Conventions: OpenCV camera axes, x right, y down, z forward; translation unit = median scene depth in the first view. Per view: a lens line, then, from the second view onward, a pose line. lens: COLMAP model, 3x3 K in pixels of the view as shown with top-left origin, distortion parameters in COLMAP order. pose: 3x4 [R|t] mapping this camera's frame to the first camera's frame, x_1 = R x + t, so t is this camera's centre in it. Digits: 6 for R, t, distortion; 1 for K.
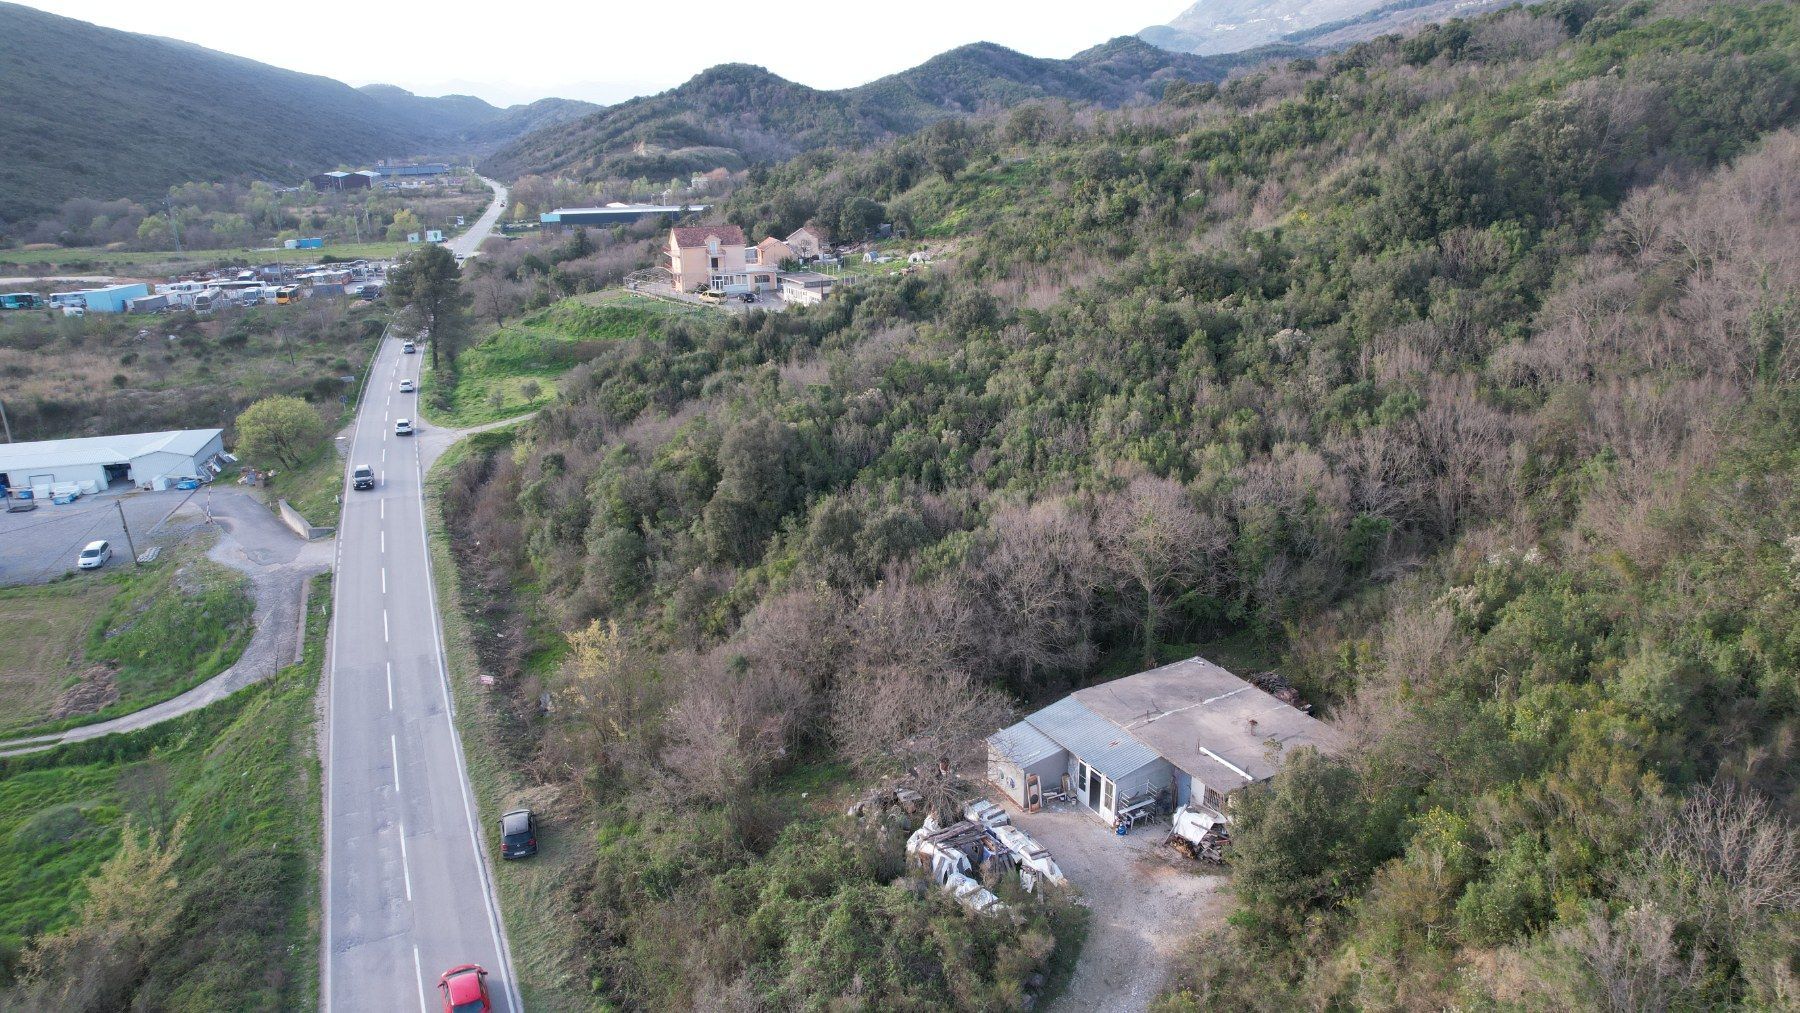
lens RADIAL K [[1153.5, 0, 904.5], [0, 1153.5, 516.0], [0, 0, 1]] dist [-0.081235, 0.074206]
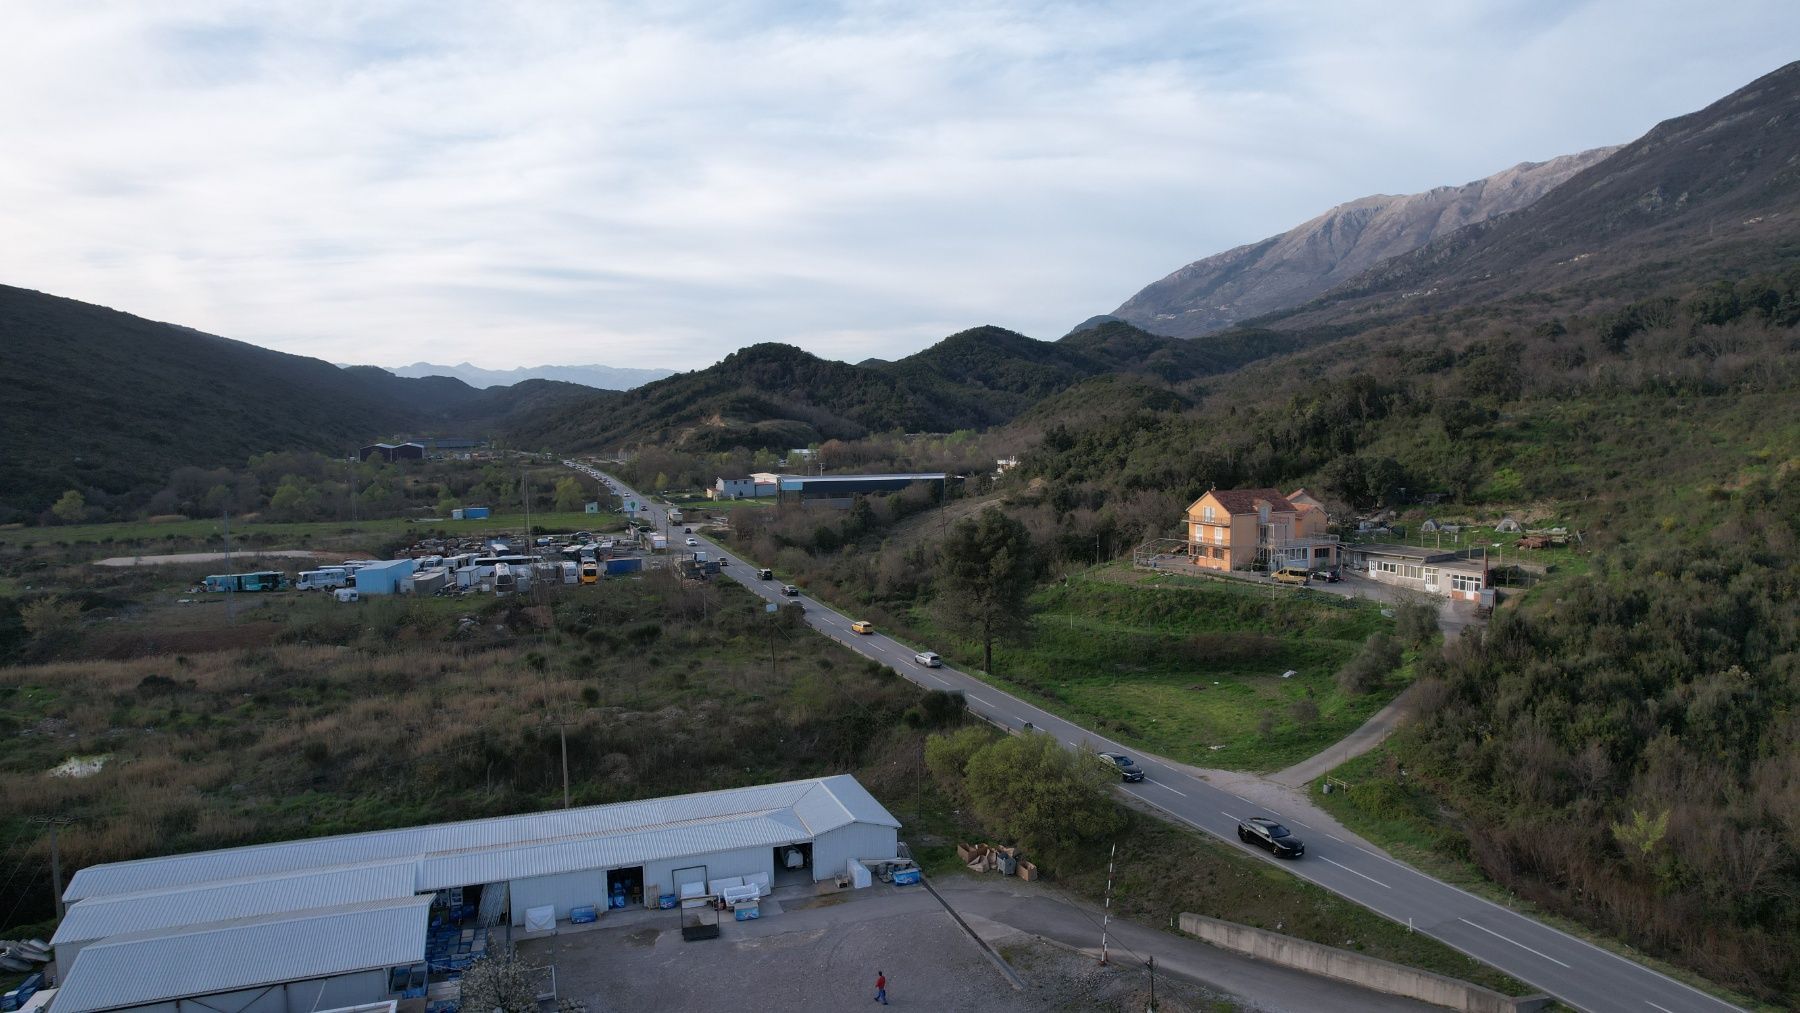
lens RADIAL K [[1153.5, 0, 901.5], [0, 1153.5, 516.9], [0, 0, 1]] dist [-0.081235, 0.074206]
pose [[0.999037, -0.005429, 0.043540, -0.521973], [0.015399, 0.972579, -0.232062, -0.058072], [-0.041086, 0.232509, 0.971726, 0.265719]]
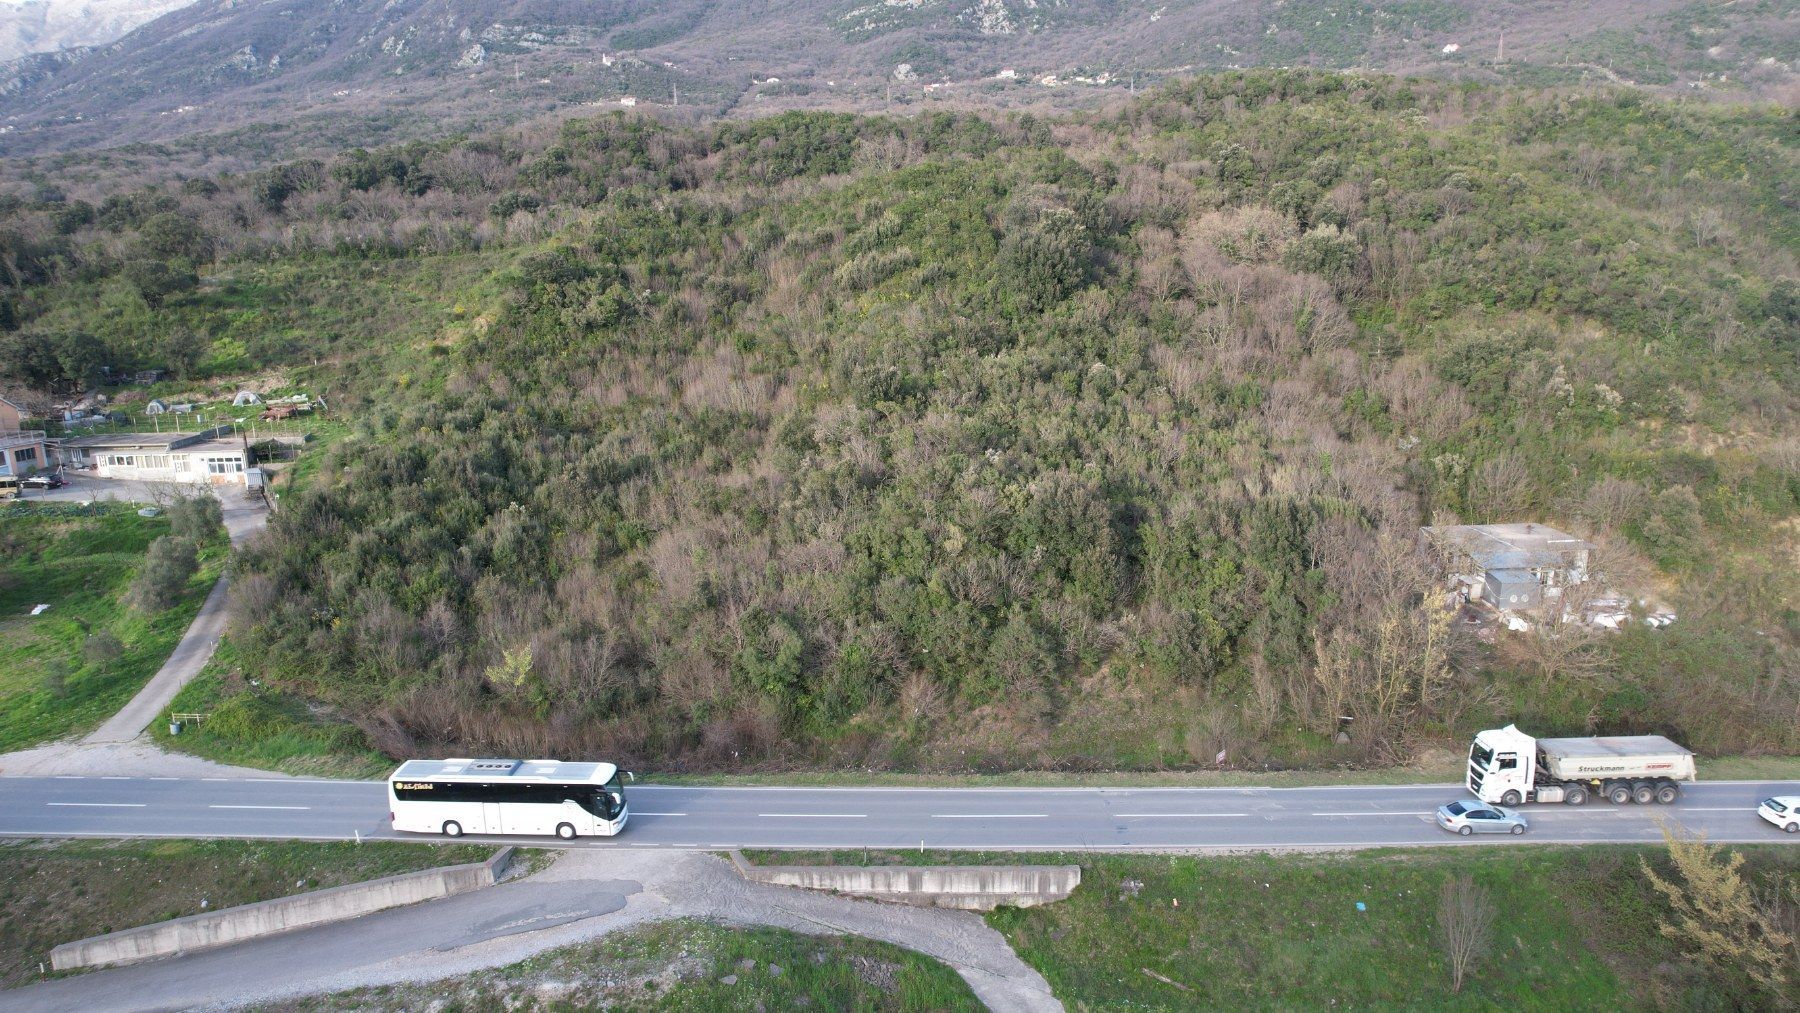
lens RADIAL K [[1153.5, 0, 903.6], [0, 1153.5, 518.5], [0, 0, 1]] dist [-0.081235, 0.074206]
pose [[0.430335, -0.194208, 0.881530, -0.556369], [0.292045, 0.954012, 0.067610, -0.080161], [-0.854121, 0.228351, 0.467262, 0.324872]]
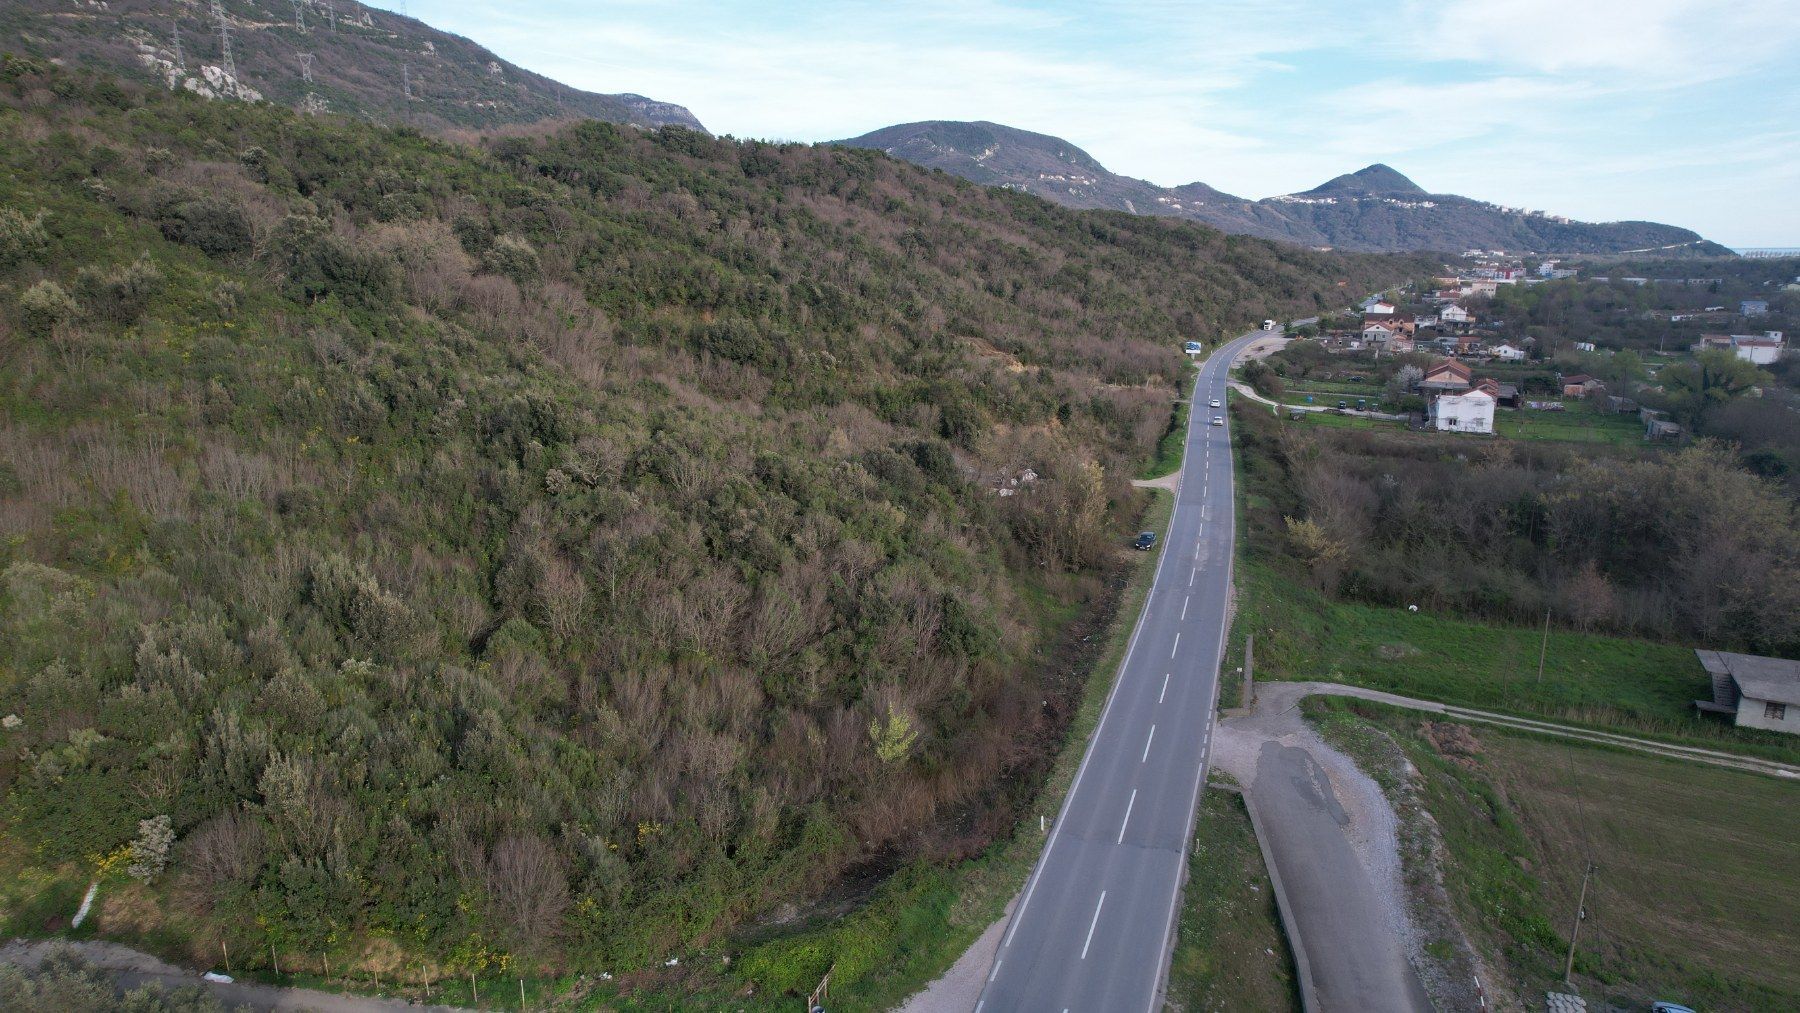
lens RADIAL K [[1153.5, 0, 903.7], [0, 1153.5, 516.7], [0, 0, 1]] dist [-0.081235, 0.074206]
pose [[-0.744764, -0.132478, 0.654046, -0.485676], [0.228005, 0.870599, 0.435972, -0.280257], [-0.627169, 0.473822, -0.618185, 0.900467]]
